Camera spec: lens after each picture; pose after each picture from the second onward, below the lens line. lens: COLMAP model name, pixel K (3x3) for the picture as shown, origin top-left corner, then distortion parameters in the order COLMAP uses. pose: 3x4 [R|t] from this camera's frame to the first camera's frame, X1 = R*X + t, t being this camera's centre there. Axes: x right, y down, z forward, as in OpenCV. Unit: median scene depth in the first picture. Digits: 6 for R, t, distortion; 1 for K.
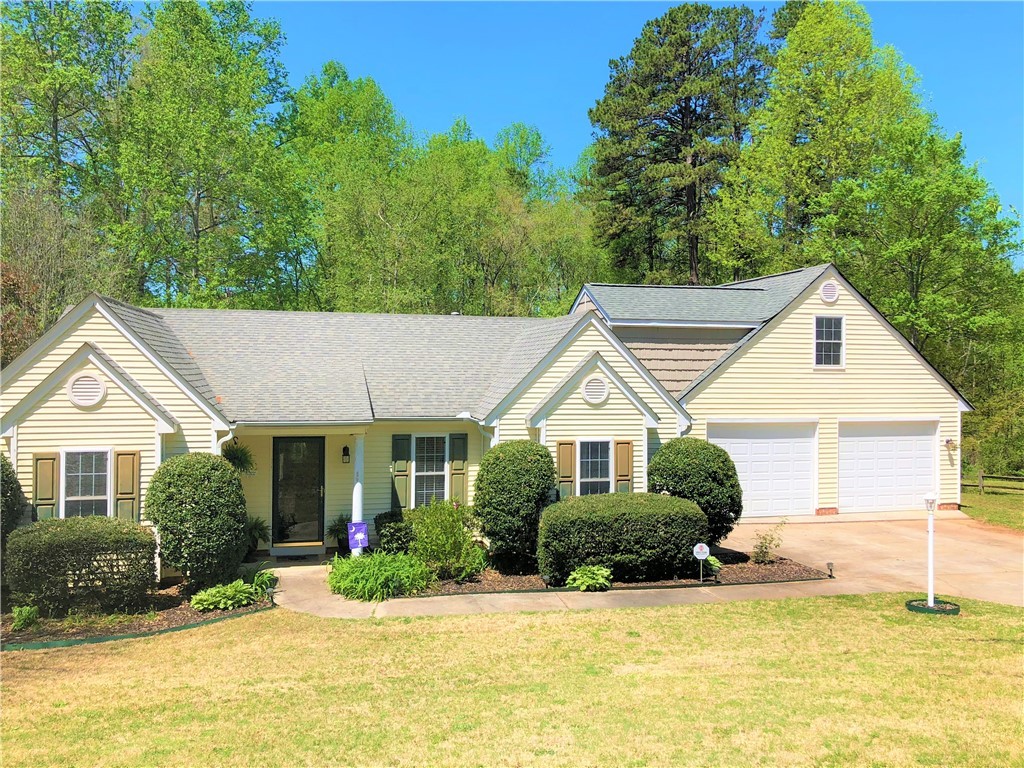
lens RADIAL K [[859.5, 0, 515.1], [0, 859.5, 367.4], [0, 0, 1]] dist [0.036387, -0.064152]
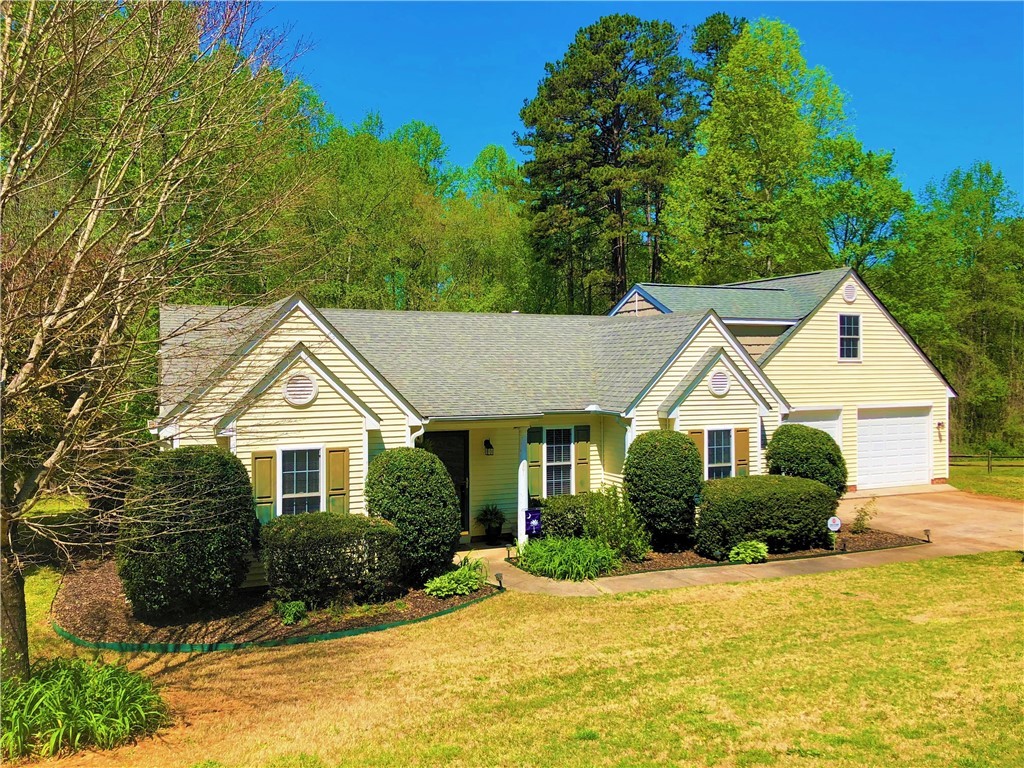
lens RADIAL K [[859.5, 0, 508.6], [0, 859.5, 374.4], [0, 0, 1]] dist [0.036387, -0.064152]
pose [[0.985404, -0.012738, 0.169756, -0.350305], [0.010715, 0.999860, 0.012826, -0.000691], [-0.169896, -0.010820, 0.985403, -0.030569]]
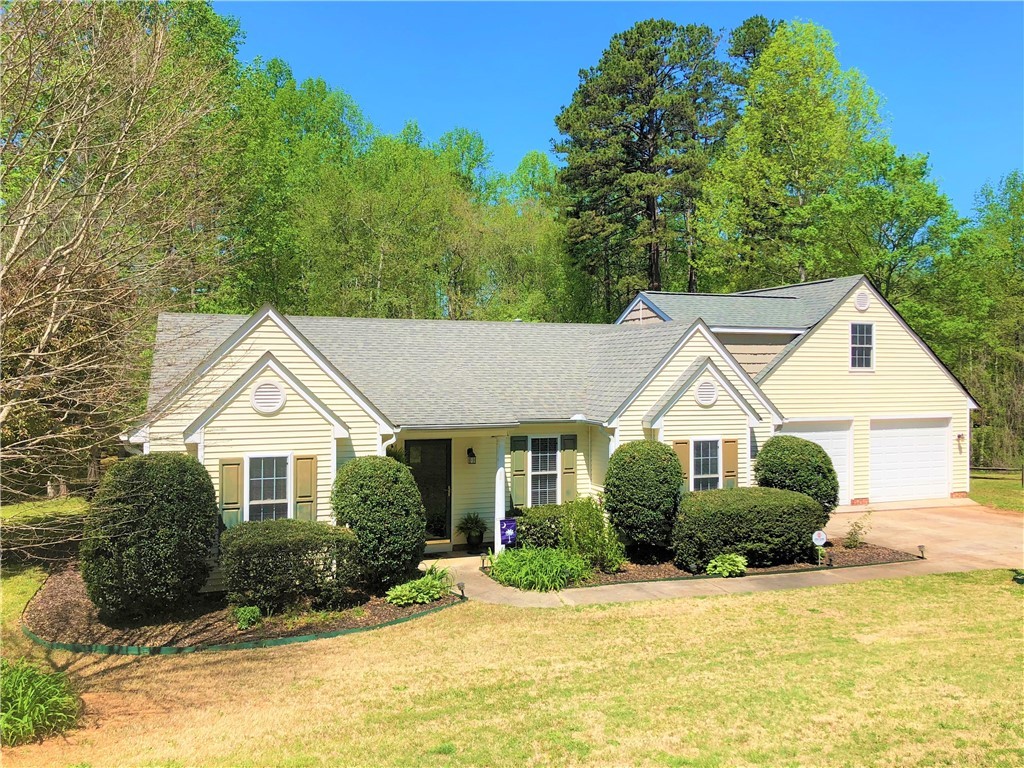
lens RADIAL K [[859.5, 0, 514.3], [0, 859.5, 377.2], [0, 0, 1]] dist [0.036387, -0.064152]
pose [[0.993665, -0.006800, 0.112179, -0.262402], [0.005818, 0.999942, 0.009079, -0.003850], [-0.112235, -0.008369, 0.993646, -0.043790]]
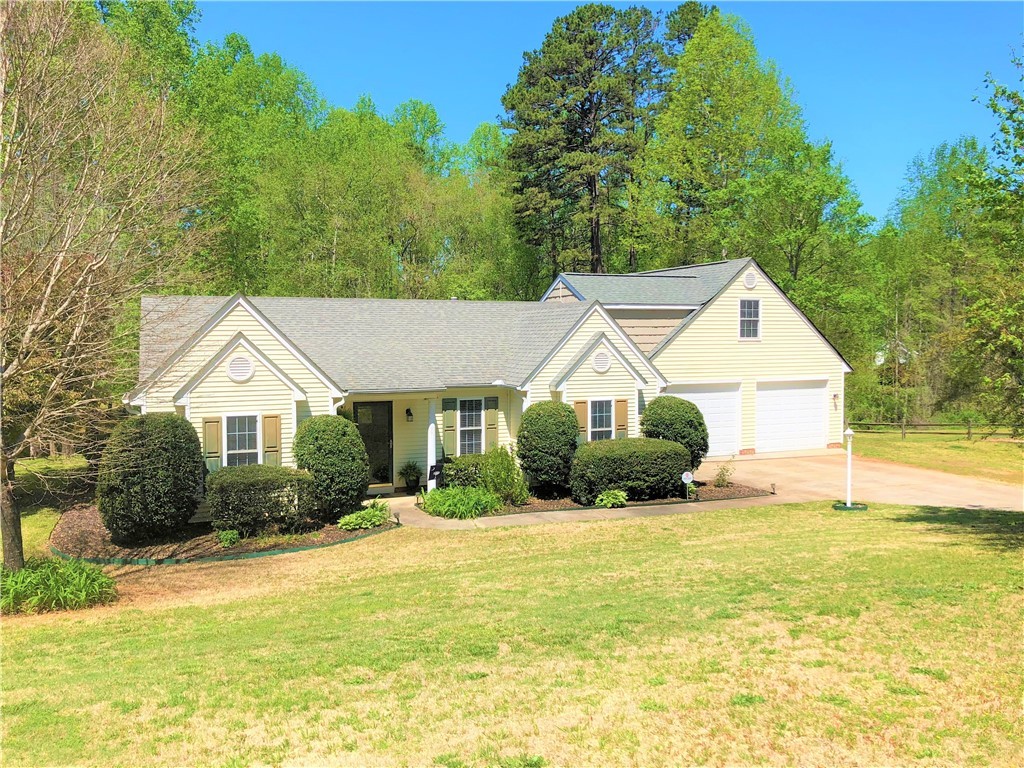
lens RADIAL K [[859.5, 0, 512.4], [0, 859.5, 377.5], [0, 0, 1]] dist [0.036387, -0.064152]
pose [[0.988054, -0.018224, 0.153029, -0.239803], [0.010261, 0.998559, 0.052666, -0.019242], [-0.153768, -0.050467, 0.986817, -0.274950]]
